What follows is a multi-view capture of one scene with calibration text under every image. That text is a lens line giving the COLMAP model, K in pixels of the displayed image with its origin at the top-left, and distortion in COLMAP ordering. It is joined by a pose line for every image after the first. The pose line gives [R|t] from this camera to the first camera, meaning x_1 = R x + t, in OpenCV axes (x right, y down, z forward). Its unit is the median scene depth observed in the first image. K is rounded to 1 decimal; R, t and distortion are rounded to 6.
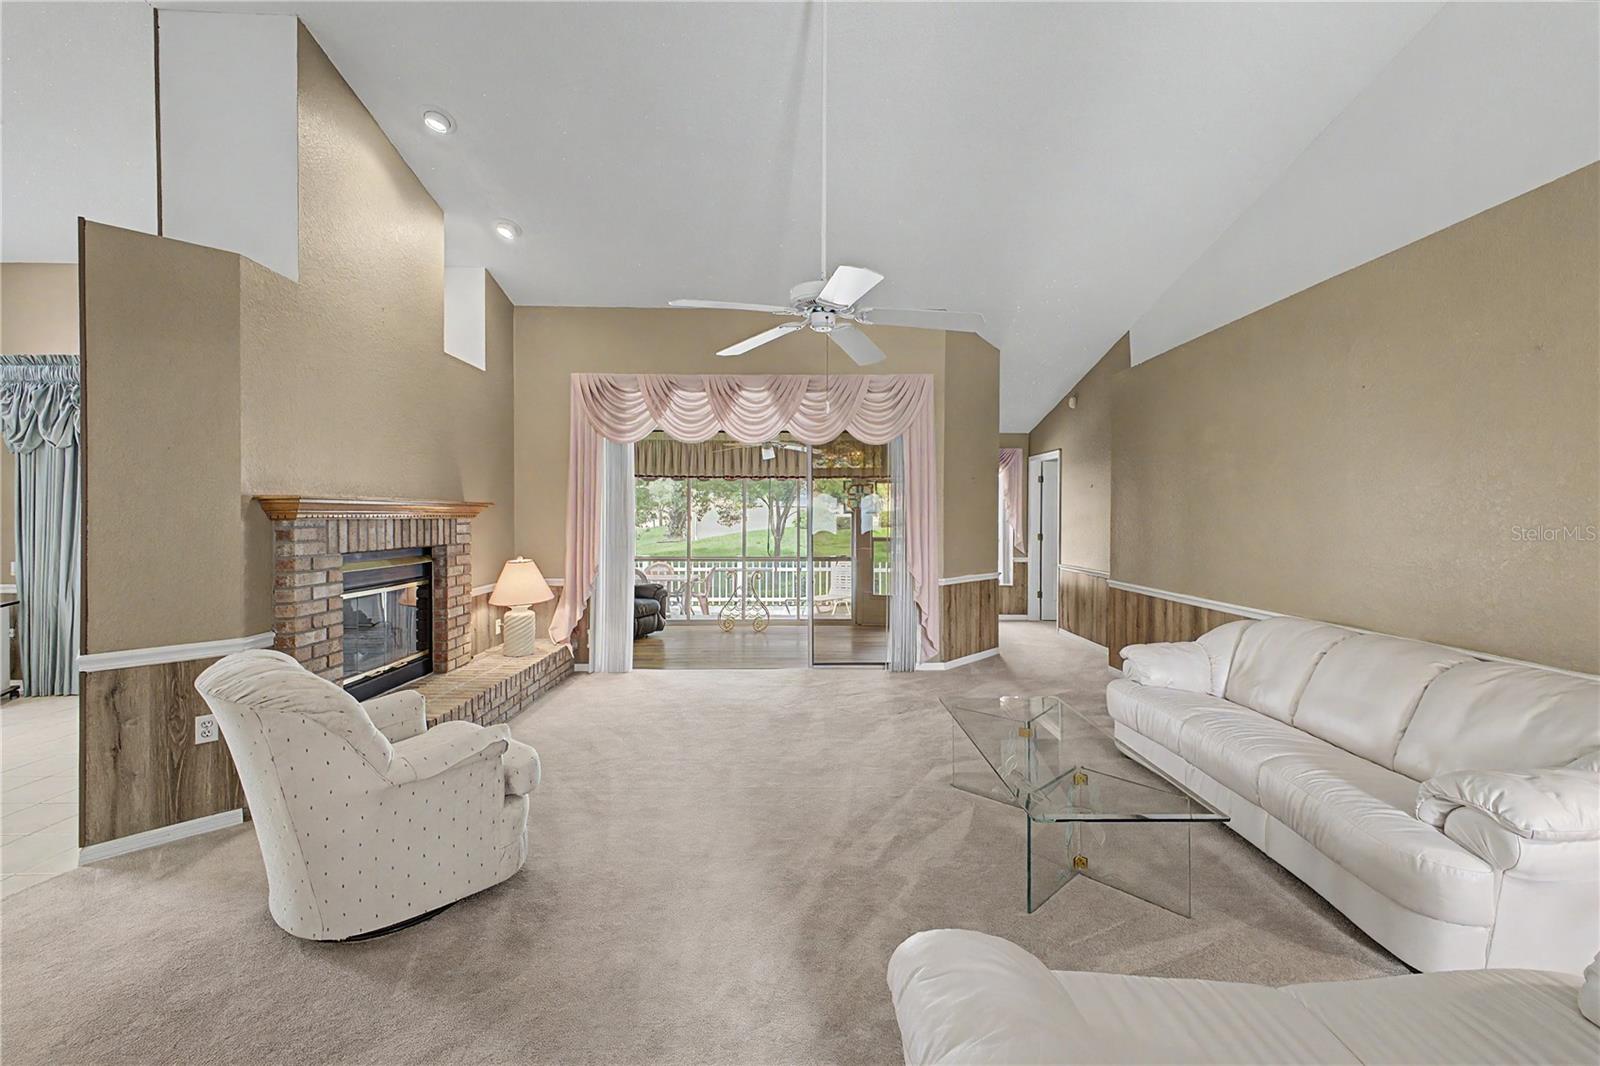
lens RADIAL K [[631.7, 0, 802.8], [0, 631.7, 526.9], [0, 0, 1]] dist [0.011238, -0.001775]
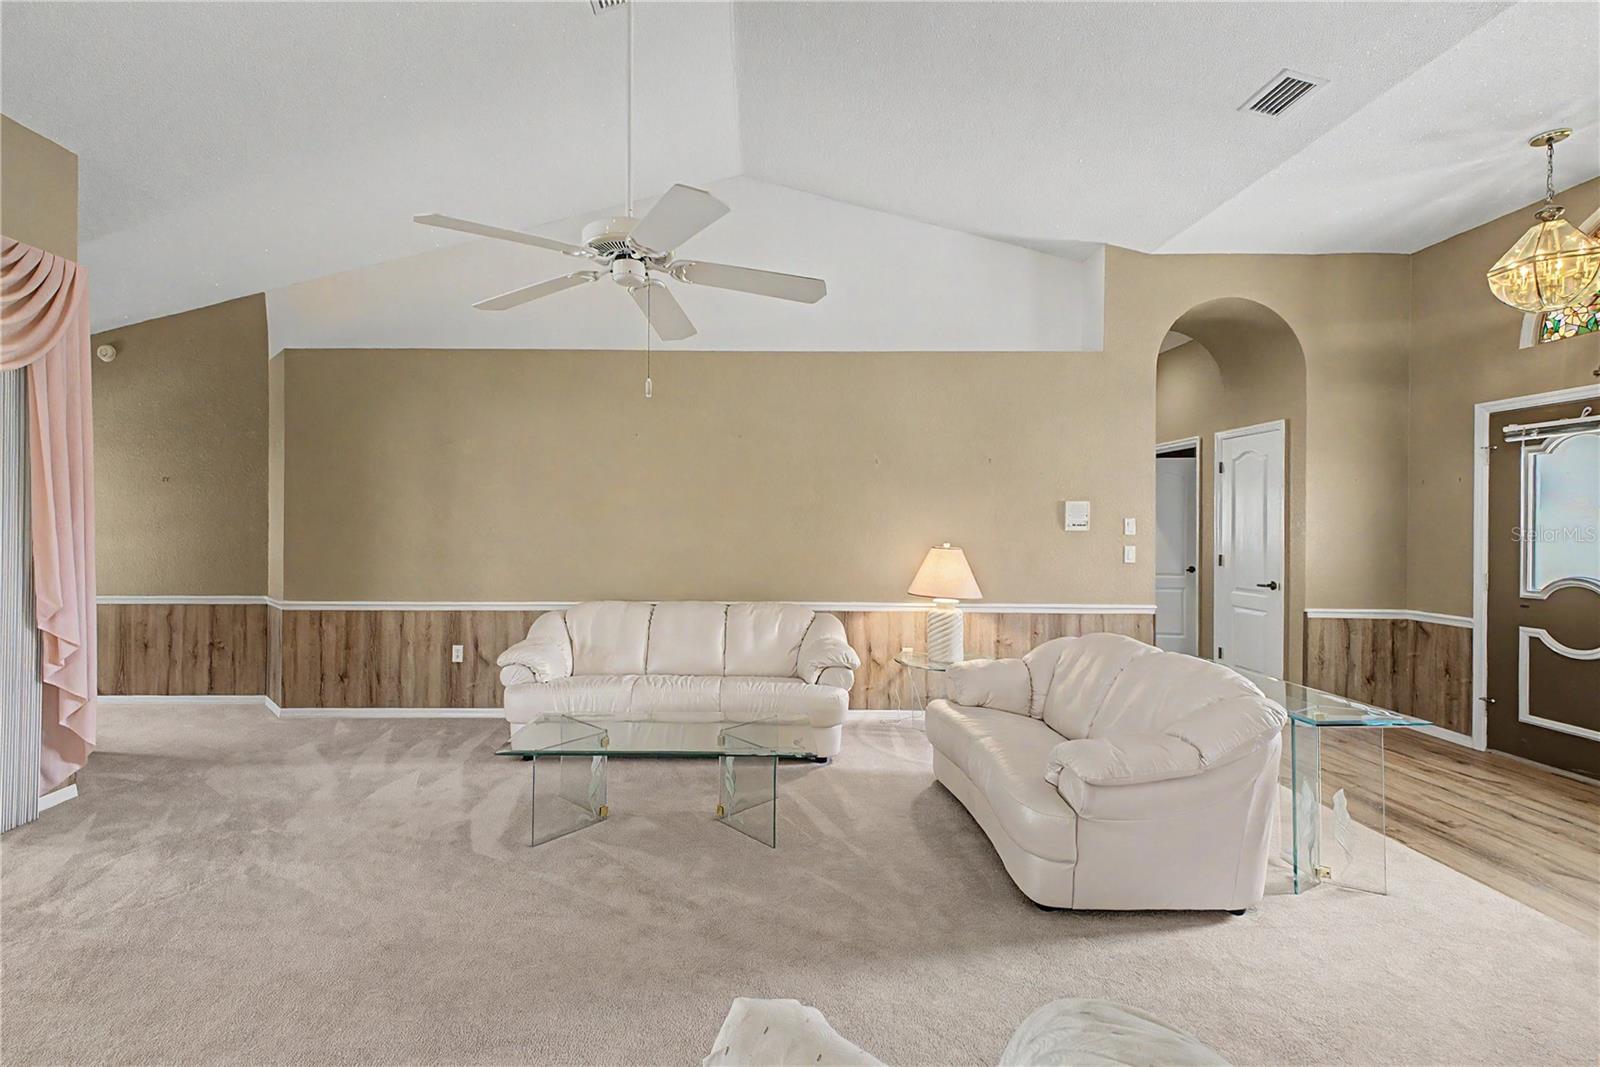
lens RADIAL K [[631.7, 0, 739.9], [0, 631.7, 532.8], [0, 0, 1]] dist [0.011238, -0.001775]
pose [[-0.005559, -0.005035, 0.999972, -0.606732], [-0.001241, 0.999987, 0.005029, -0.019774], [-0.999984, -0.001213, -0.005565, 0.699860]]
